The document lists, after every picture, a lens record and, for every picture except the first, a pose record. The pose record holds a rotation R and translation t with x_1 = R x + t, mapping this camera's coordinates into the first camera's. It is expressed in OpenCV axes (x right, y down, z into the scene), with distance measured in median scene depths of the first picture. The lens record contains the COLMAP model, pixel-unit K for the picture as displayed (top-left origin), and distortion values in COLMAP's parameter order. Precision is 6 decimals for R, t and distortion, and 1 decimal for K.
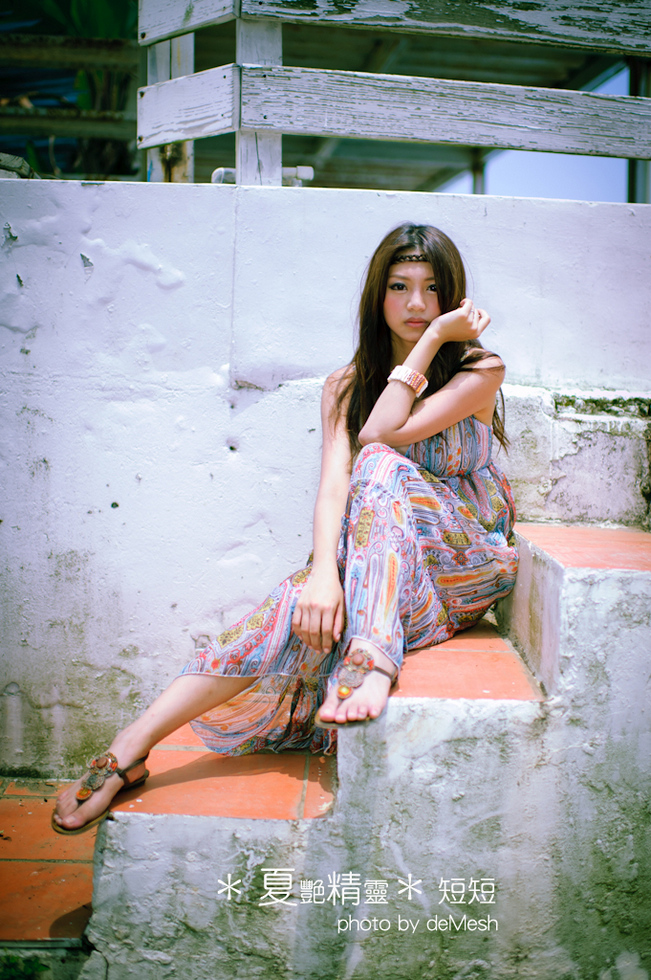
lens RADIAL K [[1048.5, 0, 357.9], [0, 1048.5, 452.0], [0, 0, 1]] dist [-0.057120, 0.000000]
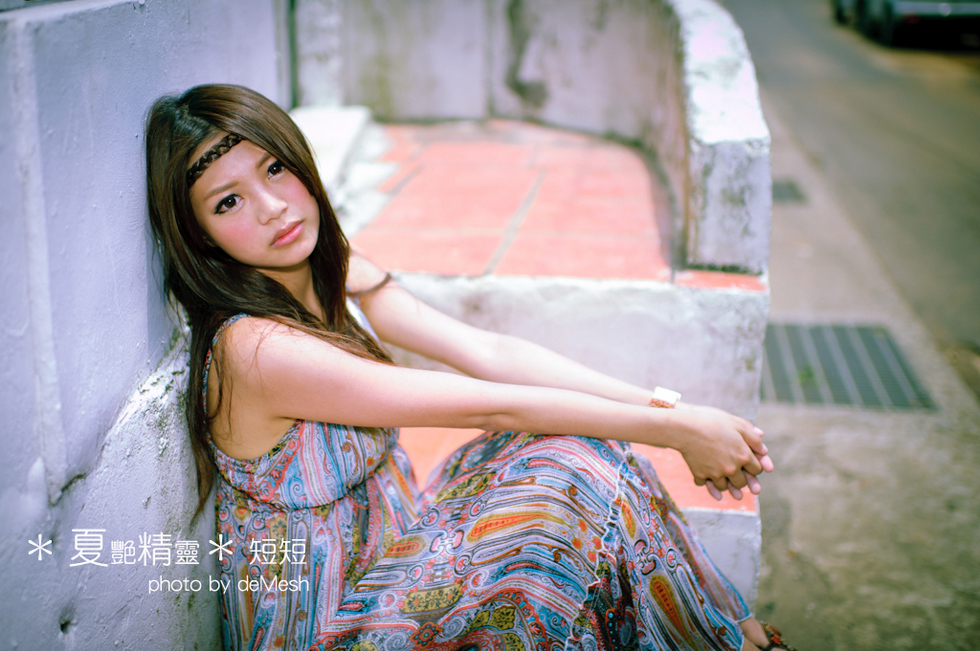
lens RADIAL K [[1074.9, 0, 454.5], [0, 1074.9, 301.7], [0, 0, 1]] dist [-0.065592, 0.000000]
pose [[0.212280, -0.318171, 0.923961, -0.452581], [0.073240, 0.948031, 0.309632, -0.258478], [-0.974460, 0.001942, 0.224551, 0.743239]]
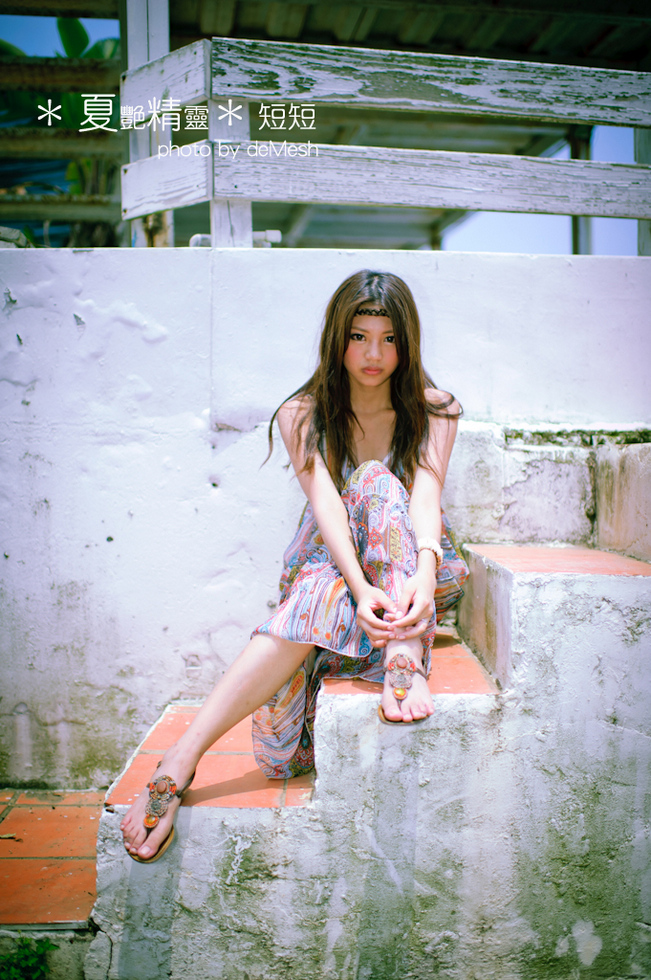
lens RADIAL K [[966.5, 0, 328.9], [0, 966.5, 491.9], [0, 0, 1]] dist [-0.058787, 0.000000]
pose [[0.999550, -0.029224, -0.006812, 0.007813], [0.029079, 0.999367, -0.020490, 0.028414], [0.007407, 0.020282, 0.999767, -0.019625]]
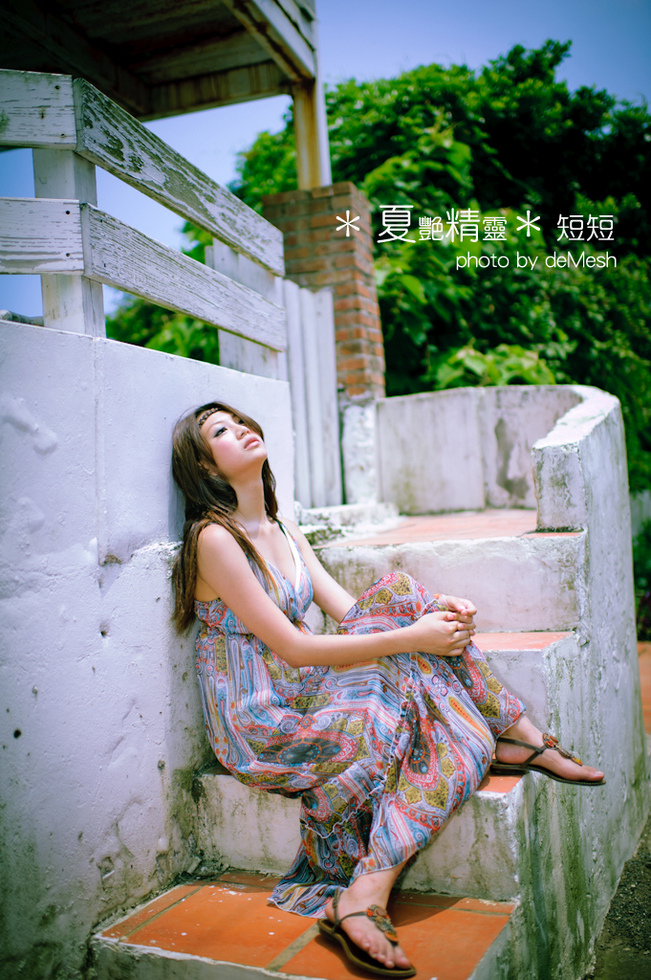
lens RADIAL K [[966.5, 0, 322.1], [0, 966.5, 491.6], [0, 0, 1]] dist [-0.058787, 0.000000]
pose [[0.458669, -0.053132, 0.887017, -0.742828], [0.132984, 0.991074, -0.009400, -0.088997], [-0.878600, 0.122271, 0.461640, 0.456458]]
